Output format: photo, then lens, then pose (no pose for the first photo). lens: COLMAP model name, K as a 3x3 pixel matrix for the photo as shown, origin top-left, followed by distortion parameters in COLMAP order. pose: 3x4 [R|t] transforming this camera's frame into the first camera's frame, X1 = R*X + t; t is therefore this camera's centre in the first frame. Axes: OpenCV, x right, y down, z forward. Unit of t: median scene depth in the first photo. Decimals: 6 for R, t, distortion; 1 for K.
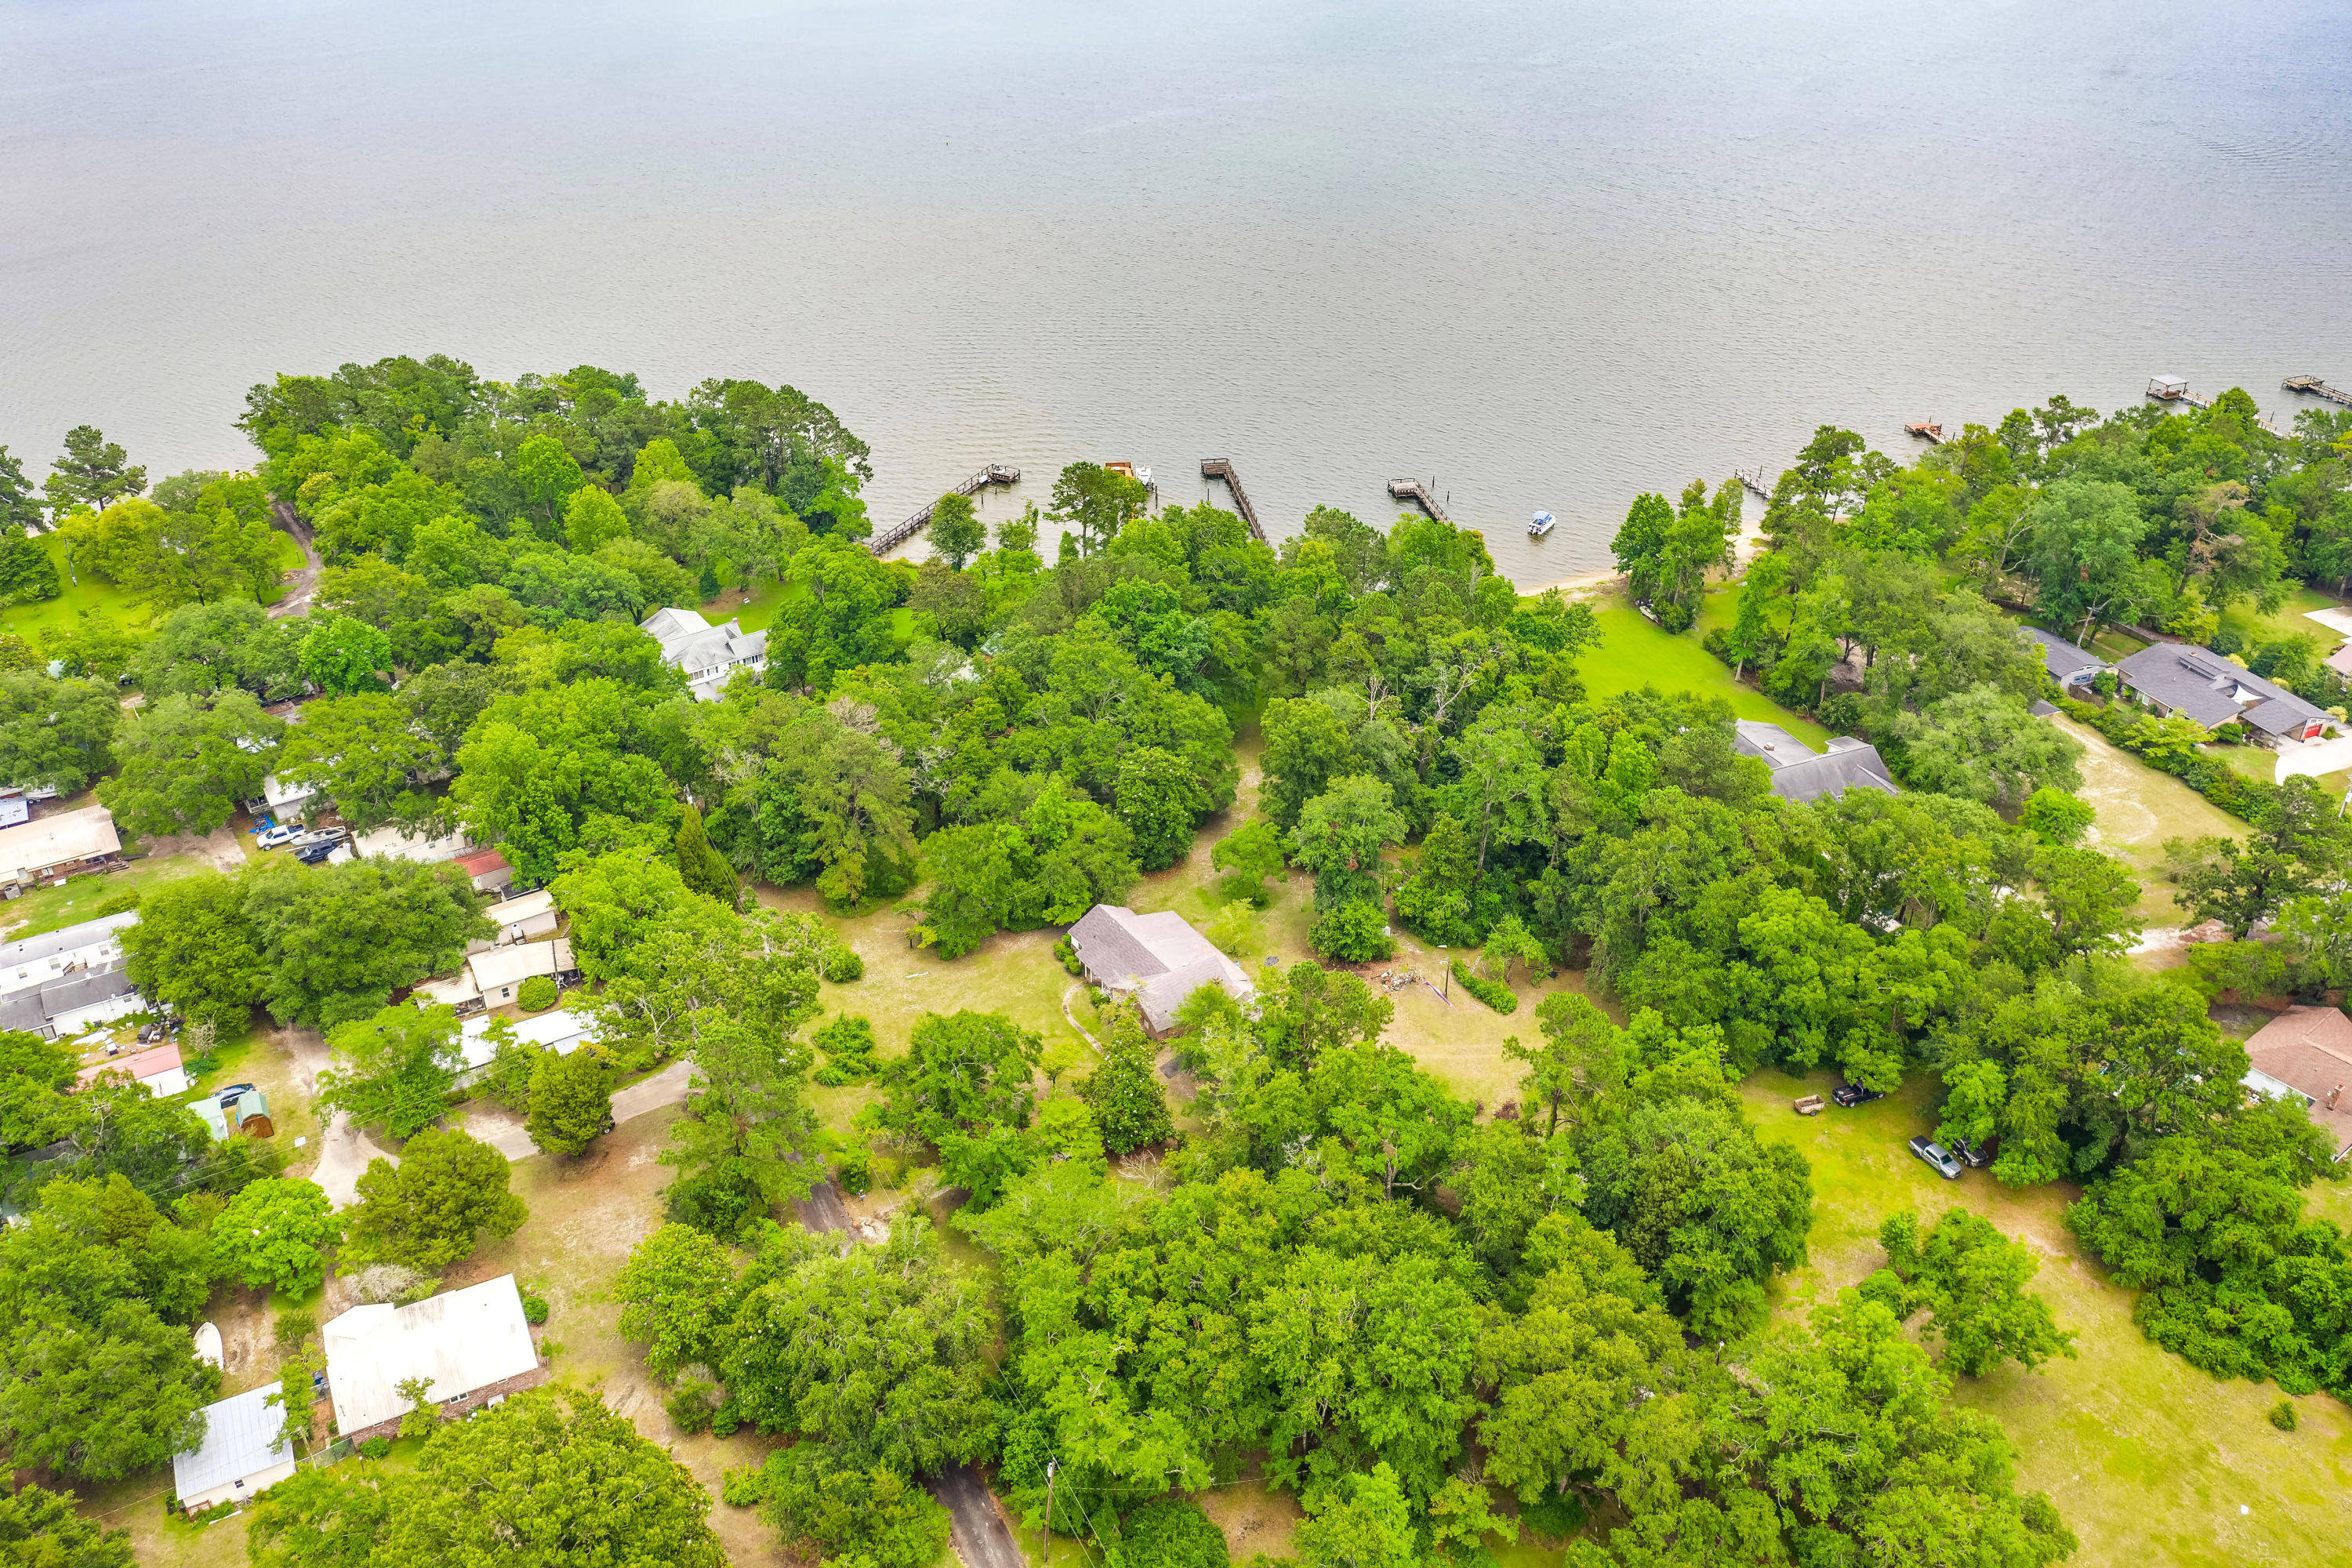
lens RADIAL K [[1815.8, 0, 1157.7], [0, 1815.8, 794.4], [0, 0, 1]] dist [-0.013065, 0.016371]
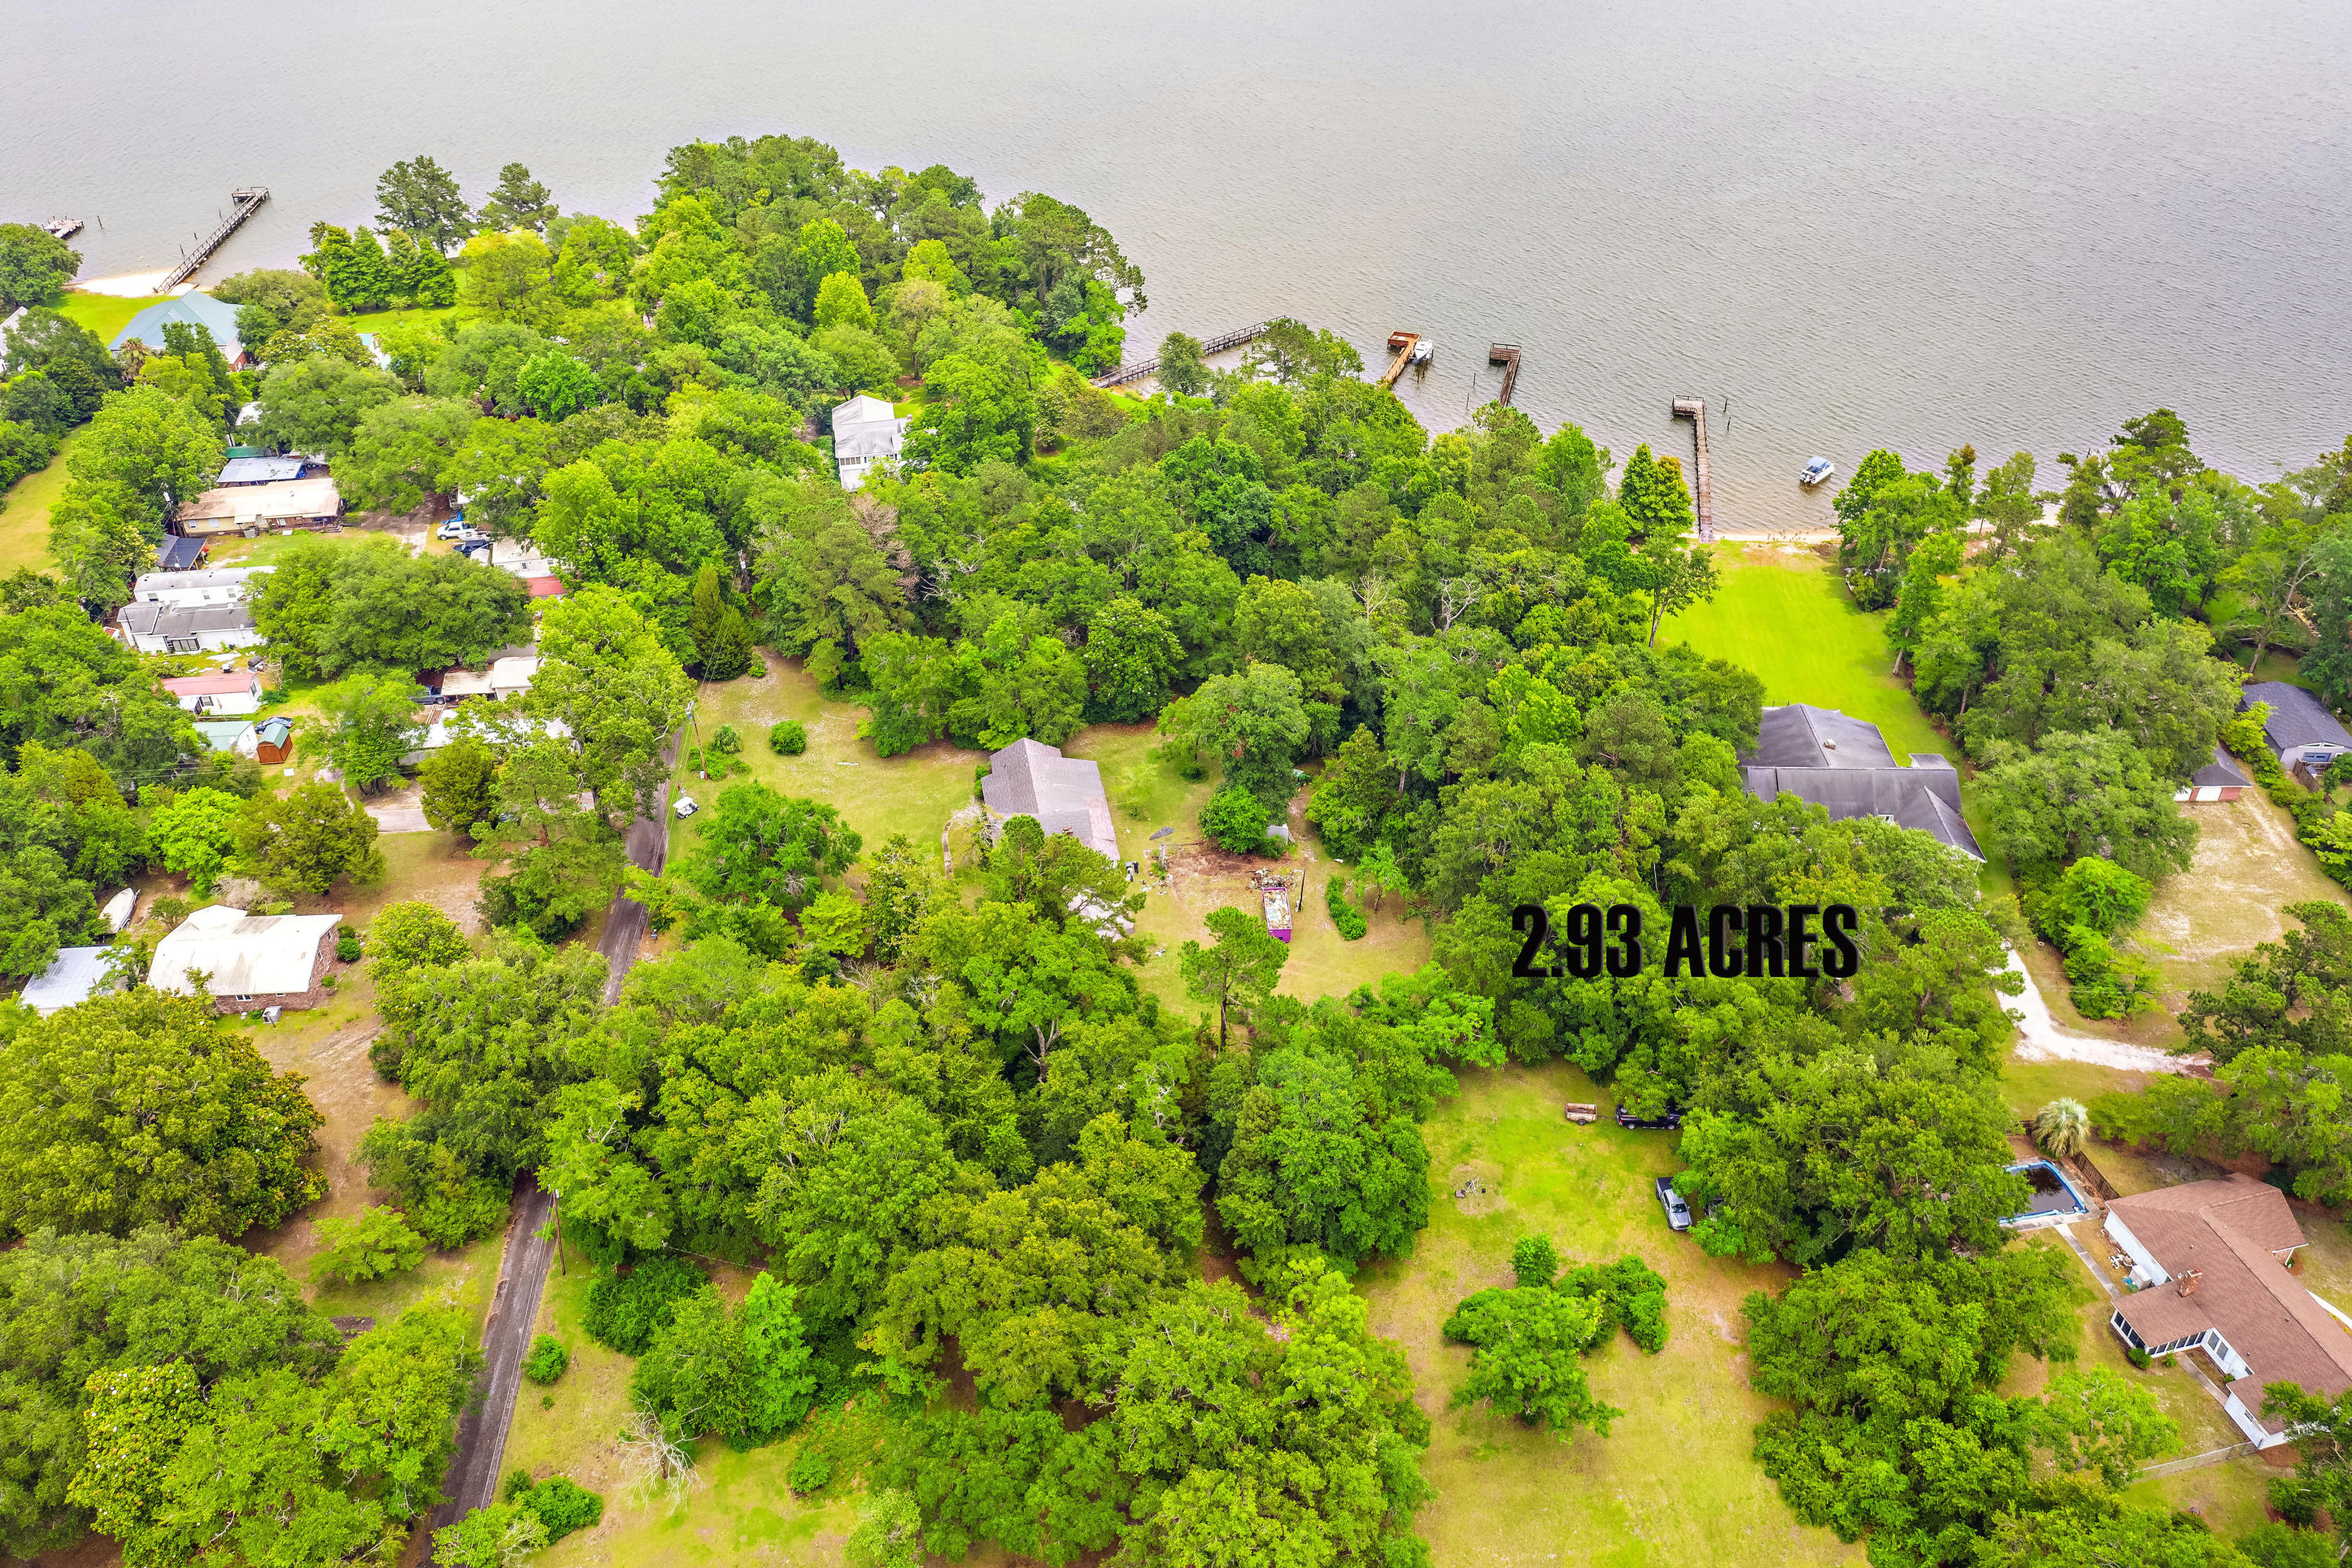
lens RADIAL K [[1815.8, 0, 1176.4], [0, 1815.8, 785.8], [0, 0, 1]] dist [-0.013065, 0.016371]
pose [[0.920031, 0.229598, -0.317532, 0.392940], [-0.207968, 0.972916, 0.100912, -0.035292], [0.332101, -0.026805, 0.942863, 0.071557]]
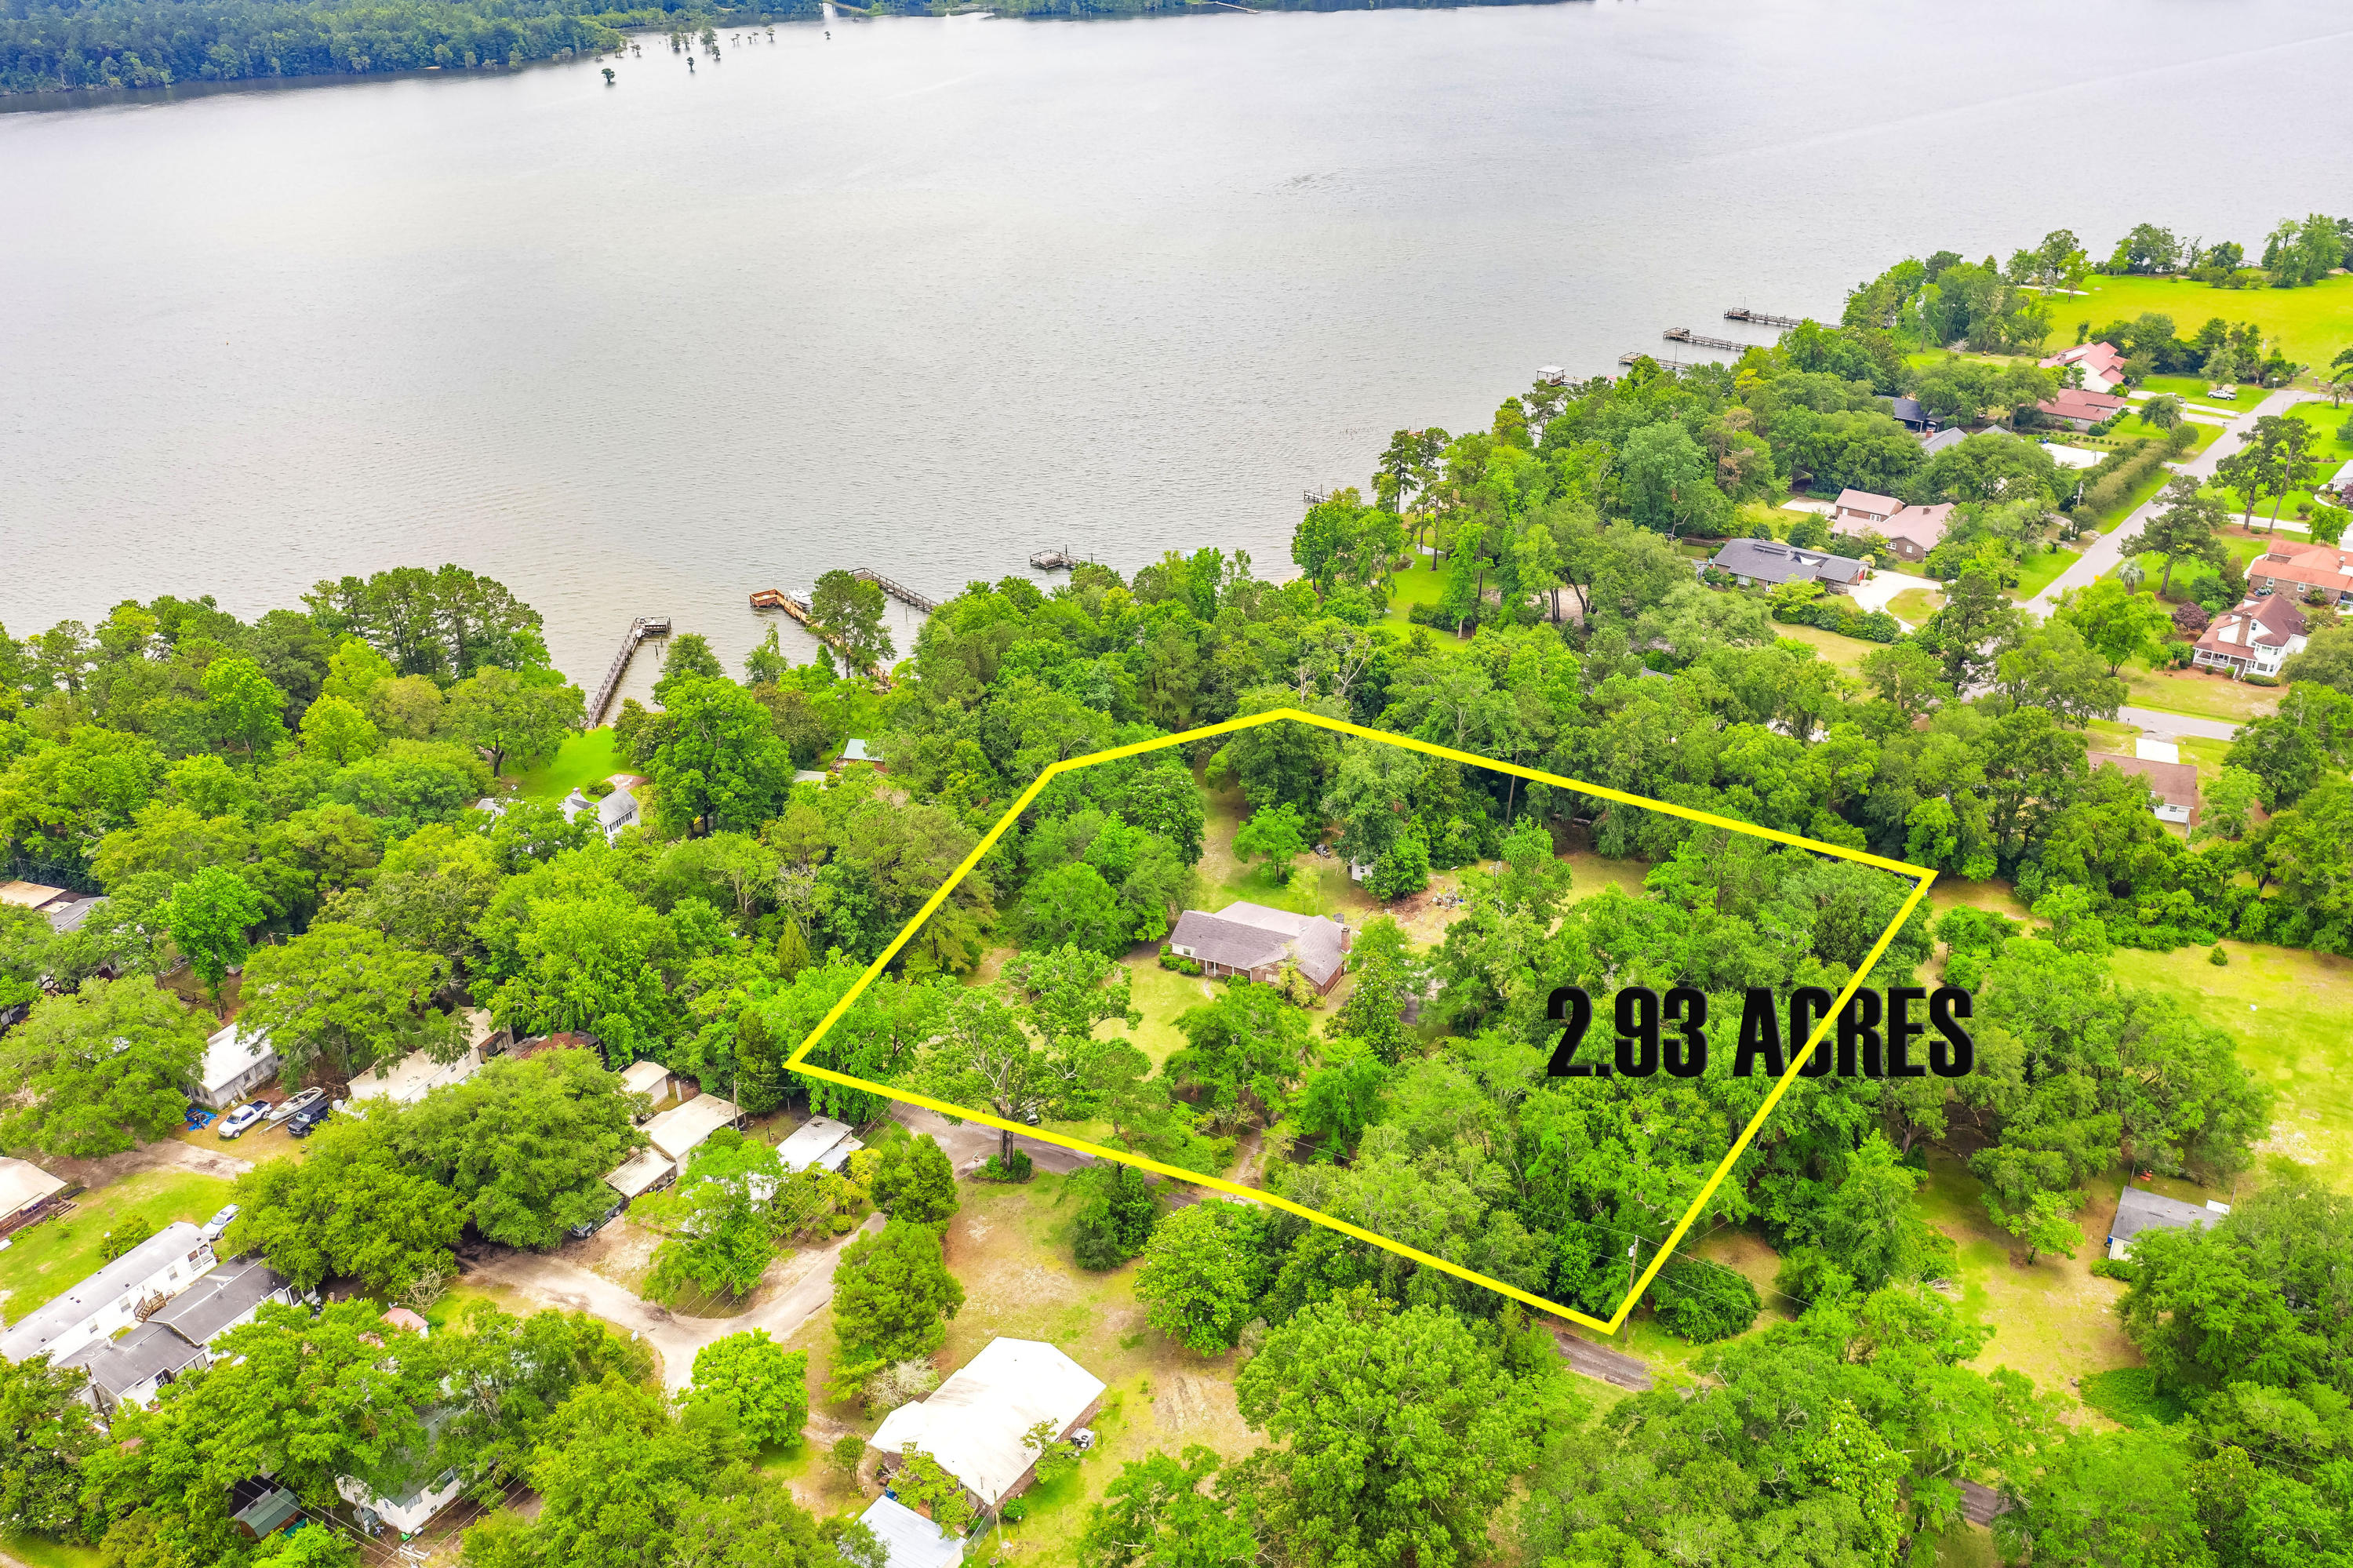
lens RADIAL K [[1986.0, 0, 1179.9], [0, 1986.0, 788.5], [0, 0, 1]] dist [-0.009099, -0.004952]
pose [[0.864077, -0.232625, 0.446381, -0.562204], [0.278644, 0.959590, -0.039305, 0.038787], [-0.419200, 0.158344, 0.893979, -0.049057]]
